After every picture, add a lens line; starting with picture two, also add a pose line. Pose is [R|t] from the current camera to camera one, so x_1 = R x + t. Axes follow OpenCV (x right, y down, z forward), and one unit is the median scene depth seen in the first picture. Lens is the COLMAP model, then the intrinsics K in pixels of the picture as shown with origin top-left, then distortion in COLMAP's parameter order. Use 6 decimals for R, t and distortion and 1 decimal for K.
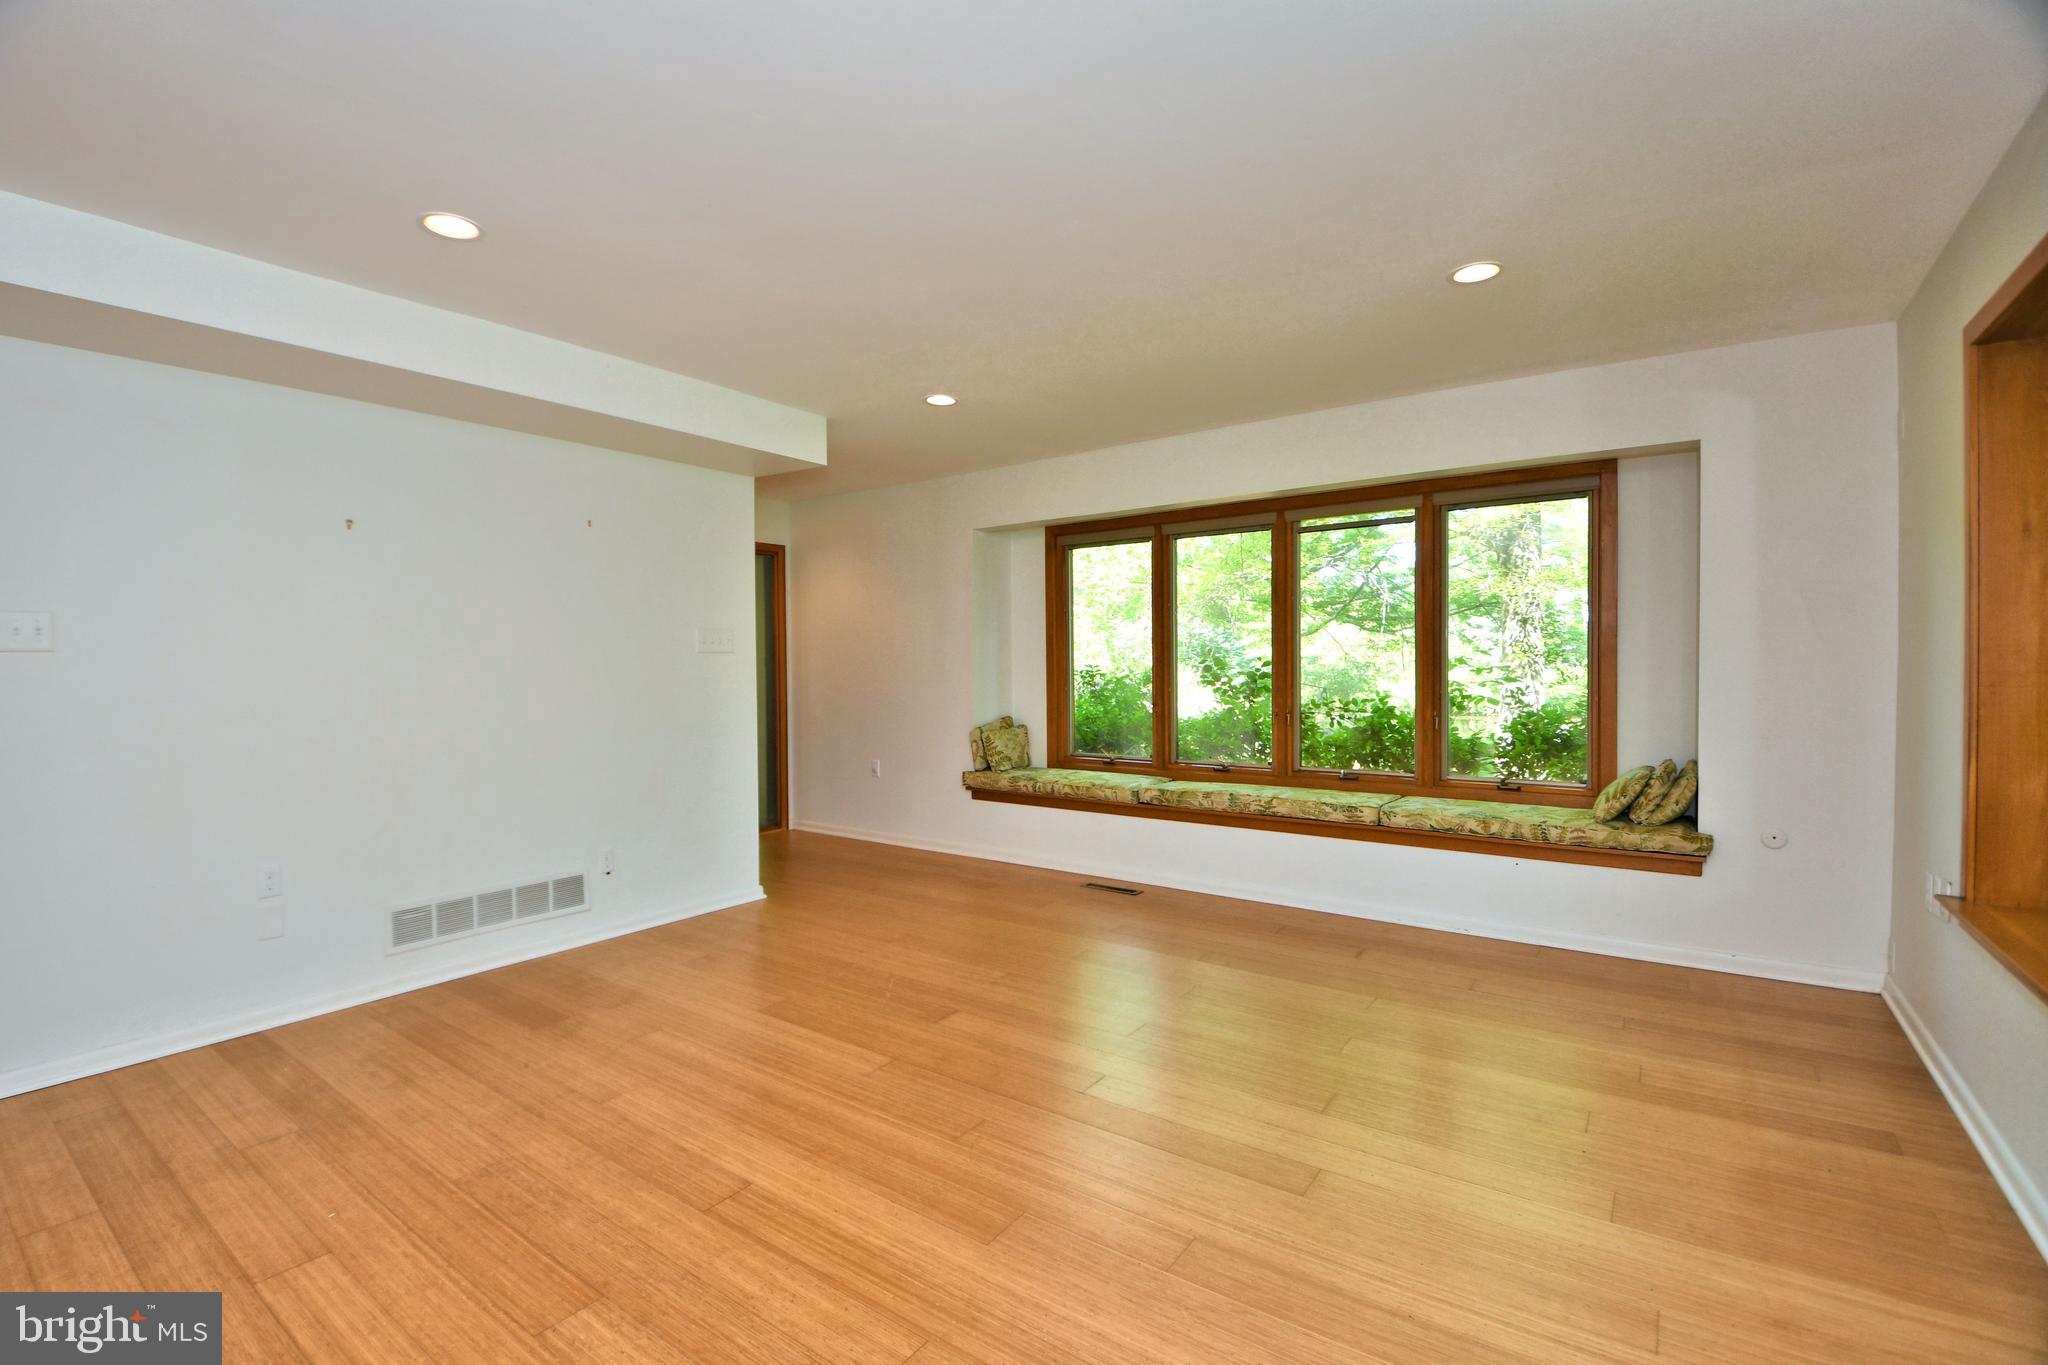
lens RADIAL K [[877.5, 0, 1008.9], [0, 877.5, 682.3], [0, 0, 1]] dist [-0.001091, -0.008830]
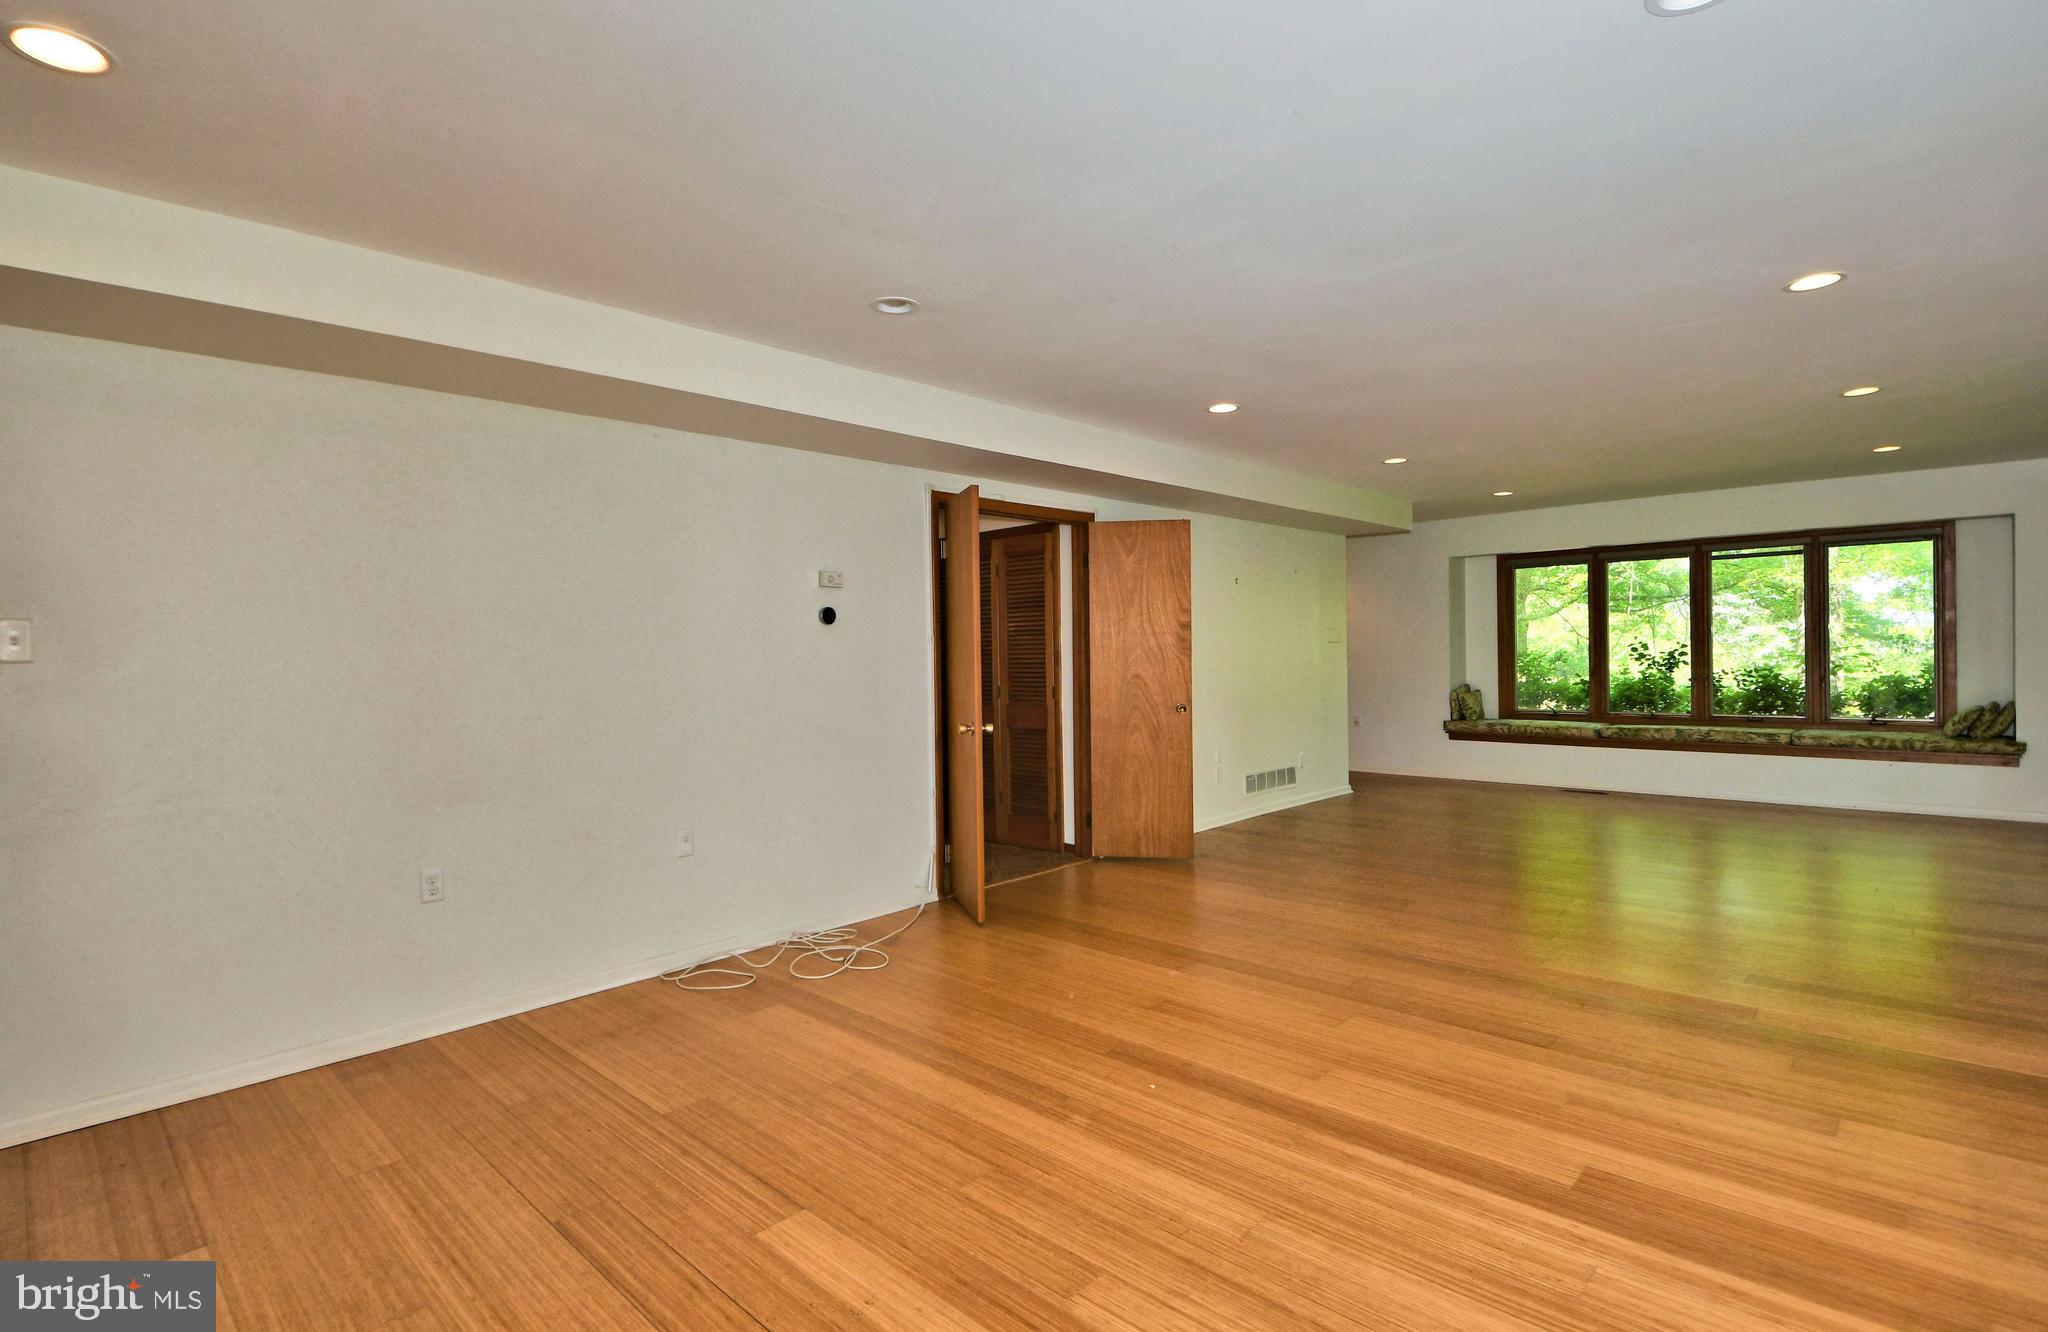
lens RADIAL K [[954.8, 0, 972.6], [0, 954.8, 668.8], [0, 0, 1]] dist [0.003315, -0.005840]
pose [[0.989035, -0.003325, -0.147644, -0.743556], [0.002264, 0.999970, -0.007356, 0.029947], [0.147664, 0.006941, 0.989013, -0.888551]]
